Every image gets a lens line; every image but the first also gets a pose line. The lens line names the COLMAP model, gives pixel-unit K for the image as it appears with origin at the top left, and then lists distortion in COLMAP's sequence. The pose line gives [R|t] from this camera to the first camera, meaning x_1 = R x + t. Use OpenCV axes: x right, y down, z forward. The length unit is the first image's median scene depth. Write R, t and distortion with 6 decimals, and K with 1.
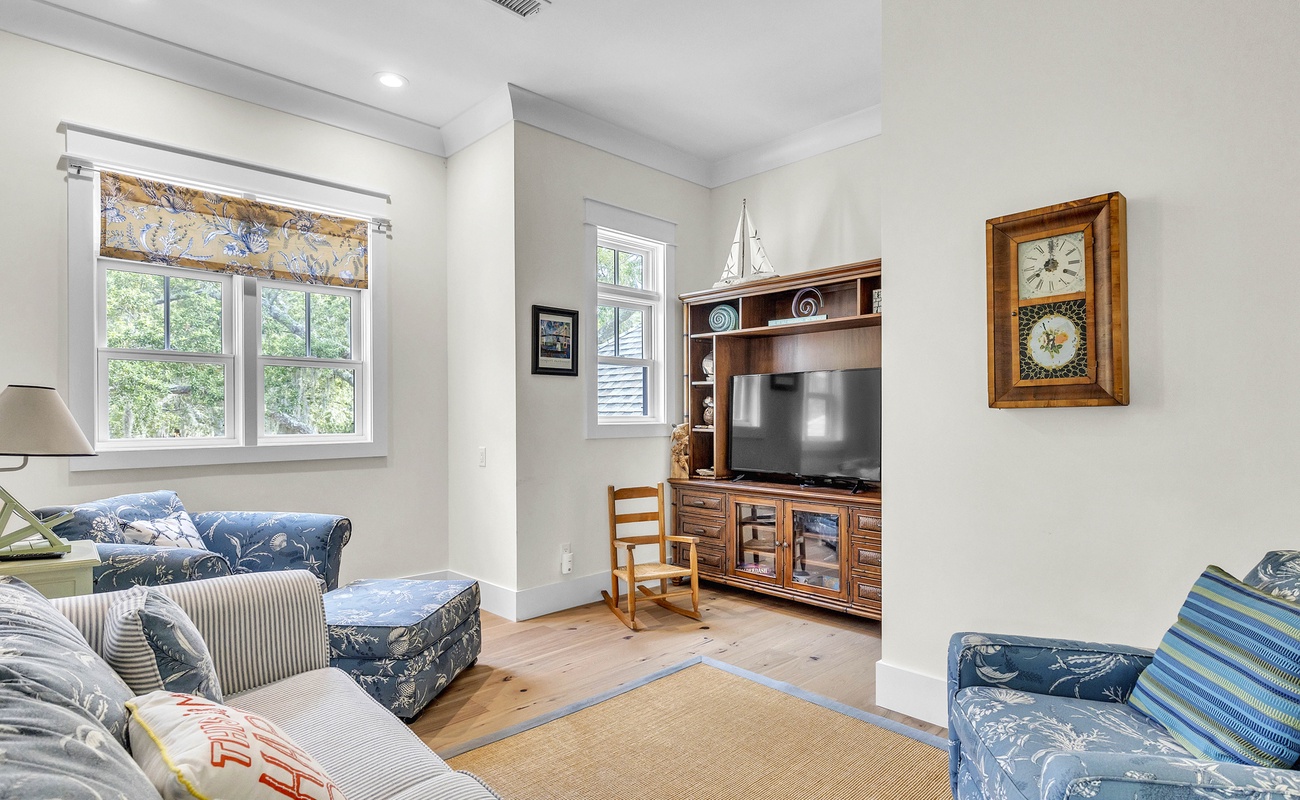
lens RADIAL K [[618.9, 0, 653.8], [0, 618.9, 411.2], [0, 0, 1]] dist [-0.001613, -0.002202]
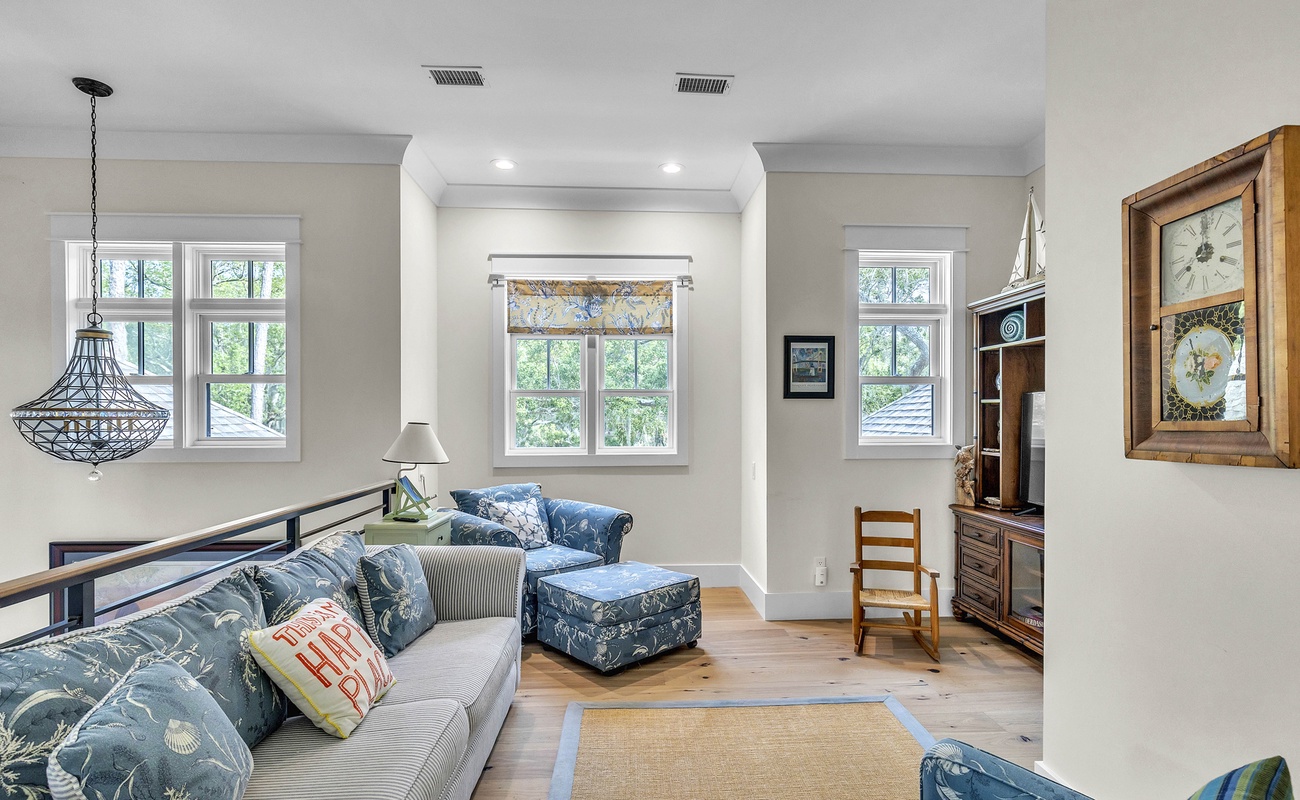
lens RADIAL K [[588.3, 0, 698.3], [0, 588.3, 413.6], [0, 0, 1]] dist [-0.005148, 0.003525]
pose [[0.785807, -0.000173, -0.618472, 0.393626], [0.000003, 1.000000, -0.000276, -0.039209], [0.618472, 0.000215, 0.785807, 0.101719]]
